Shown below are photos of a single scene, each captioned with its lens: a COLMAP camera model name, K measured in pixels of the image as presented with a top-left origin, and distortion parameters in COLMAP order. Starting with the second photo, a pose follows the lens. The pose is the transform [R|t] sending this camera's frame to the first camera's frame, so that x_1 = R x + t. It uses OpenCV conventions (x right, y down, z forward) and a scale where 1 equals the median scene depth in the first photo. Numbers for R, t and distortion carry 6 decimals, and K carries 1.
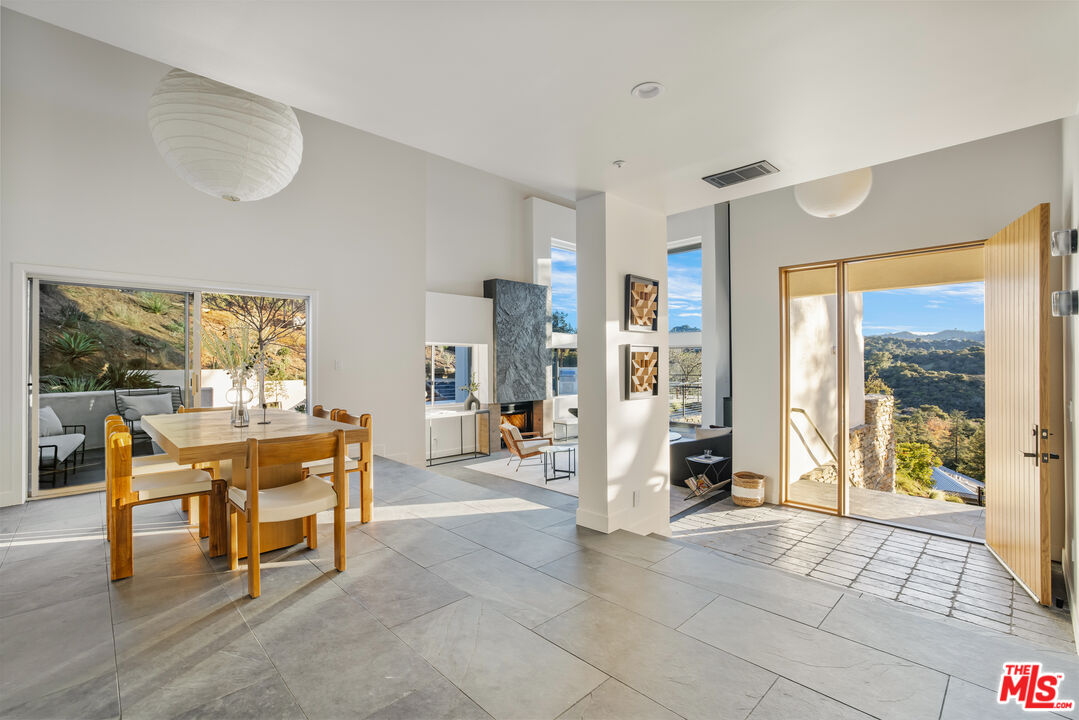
lens RADIAL K [[477.1, 0, 546.1], [0, 477.1, 359.6], [0, 0, 1]] dist [-0.045639, 0.021963]
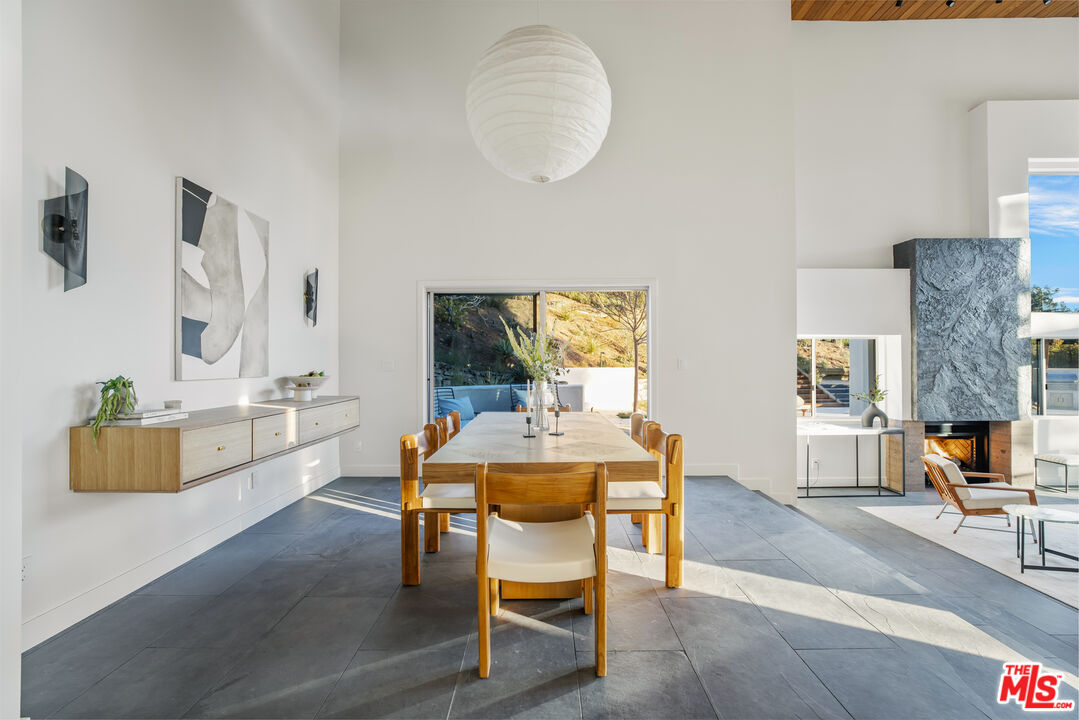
lens RADIAL K [[477.1, 0, 546.1], [0, 477.1, 359.6], [0, 0, 1]] dist [-0.045639, 0.021963]
pose [[0.707555, -0.002076, -0.706655, -0.006753], [0.004022, 0.999991, 0.001089, 0.001246], [0.706647, -0.003612, 0.707557, 0.153949]]
